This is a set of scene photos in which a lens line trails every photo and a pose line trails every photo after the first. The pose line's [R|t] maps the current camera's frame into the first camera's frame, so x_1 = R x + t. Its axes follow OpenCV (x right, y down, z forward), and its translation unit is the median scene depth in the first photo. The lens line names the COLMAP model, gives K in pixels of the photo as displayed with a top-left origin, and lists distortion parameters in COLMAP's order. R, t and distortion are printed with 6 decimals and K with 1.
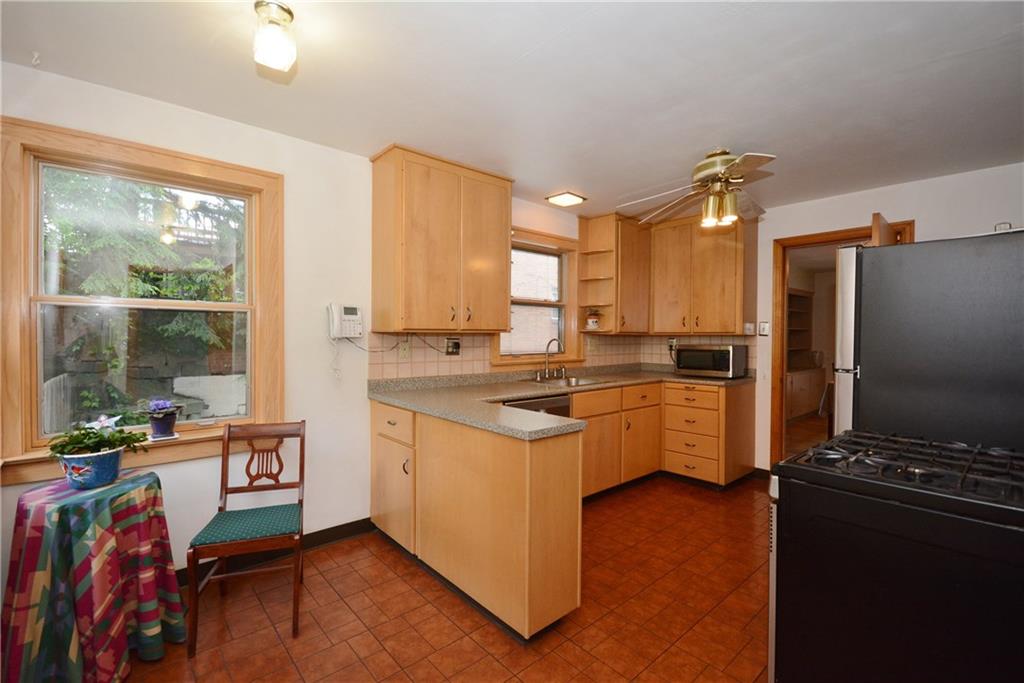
lens RADIAL K [[458.2, 0, 512.0], [0, 458.2, 341.5], [0, 0, 1]] dist [-0.000489, -0.000090]
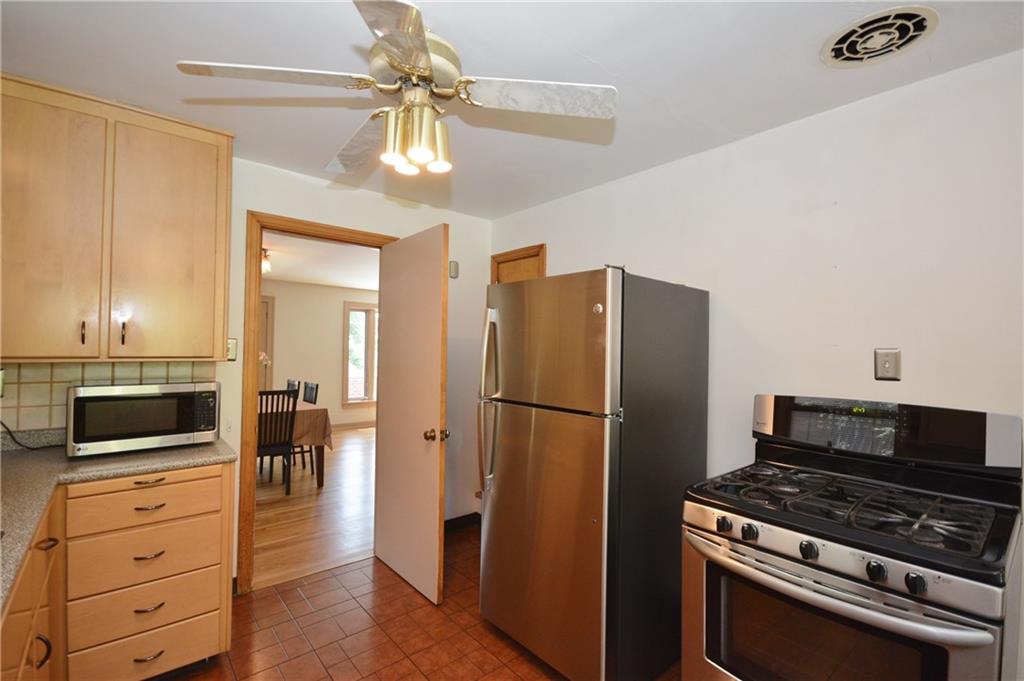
lens RADIAL K [[458.2, 0, 512.0], [0, 458.2, 340.5], [0, 0, 1]] dist [-0.000489, -0.000090]
pose [[0.027455, 0.008211, 0.999589, -0.091378], [0.003145, 0.999961, -0.008300, -0.055275], [-0.999618, 0.003372, 0.027428, 1.021928]]
